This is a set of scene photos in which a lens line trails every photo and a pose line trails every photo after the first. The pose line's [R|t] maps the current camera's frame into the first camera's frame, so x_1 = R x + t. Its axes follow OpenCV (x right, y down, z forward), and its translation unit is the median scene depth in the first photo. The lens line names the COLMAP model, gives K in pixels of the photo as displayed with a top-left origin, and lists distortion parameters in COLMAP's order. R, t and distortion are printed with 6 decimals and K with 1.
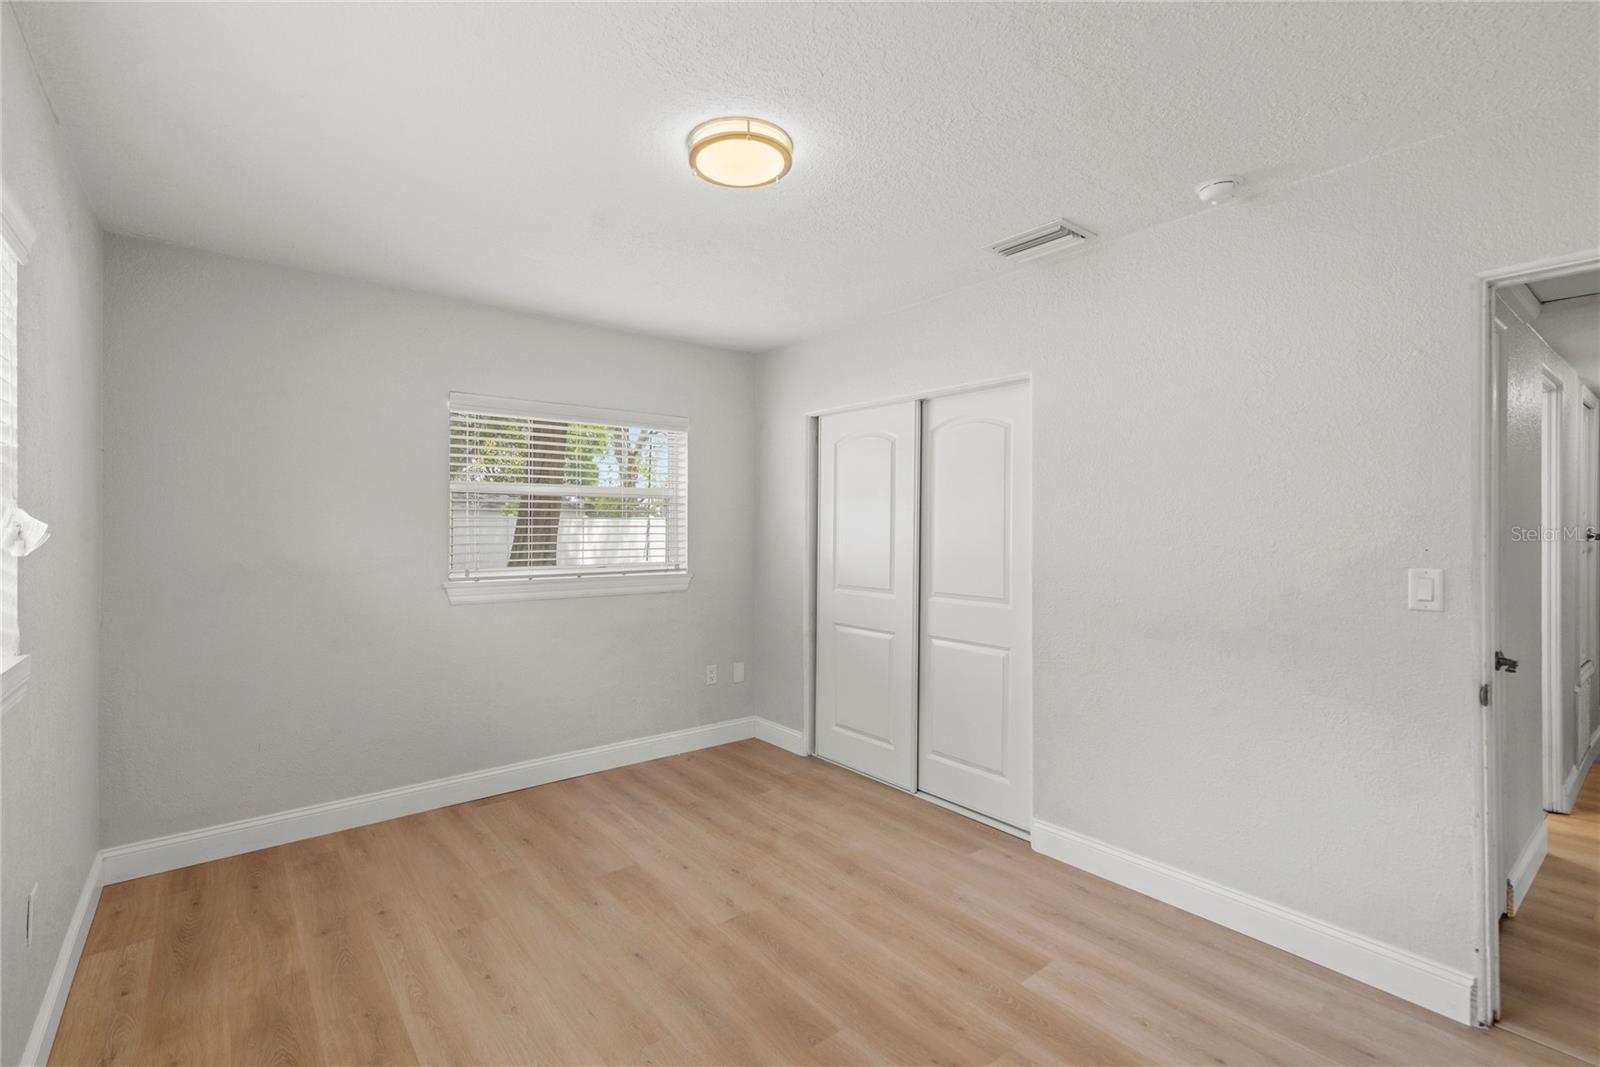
lens RADIAL K [[728.0, 0, 801.1], [0, 728.0, 527.4], [0, 0, 1]] dist [0.028707, 0.000006]
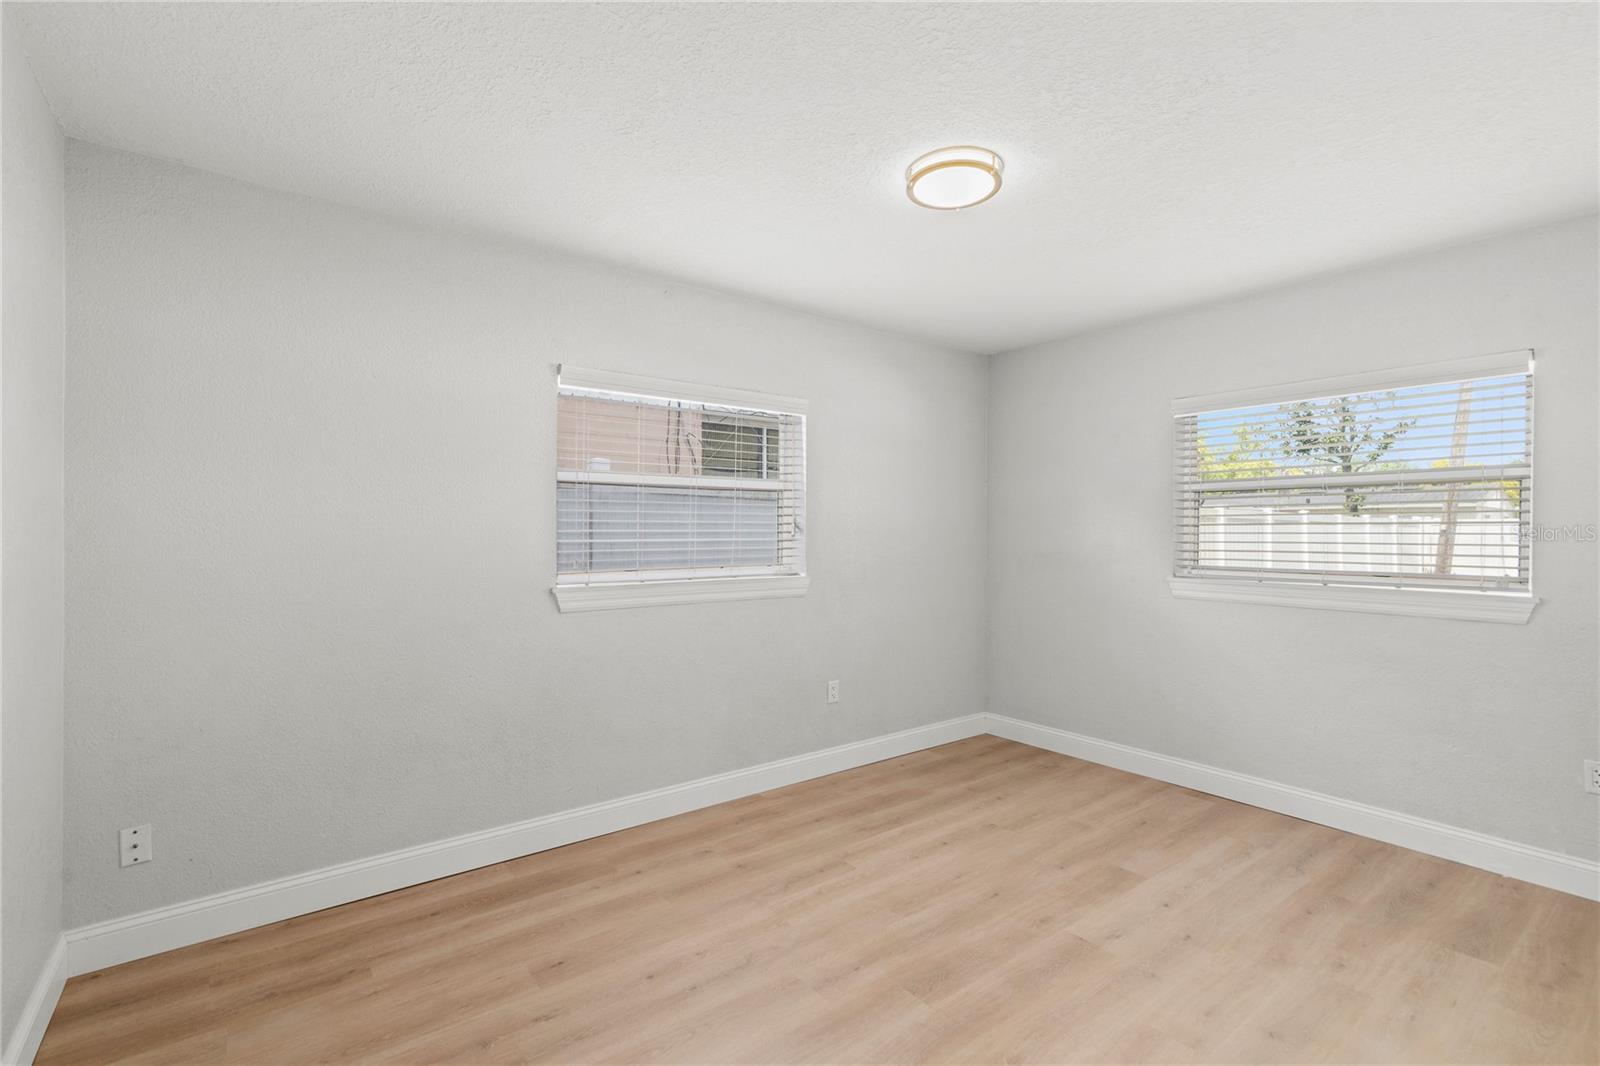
lens RADIAL K [[728.0, 0, 801.8], [0, 728.0, 526.8], [0, 0, 1]] dist [0.028707, 0.000006]
pose [[-0.023994, -0.010823, -0.999654, 0.678561], [-0.000299, 0.999941, -0.010819, 0.013685], [0.999712, 0.000039, -0.023996, 0.524631]]
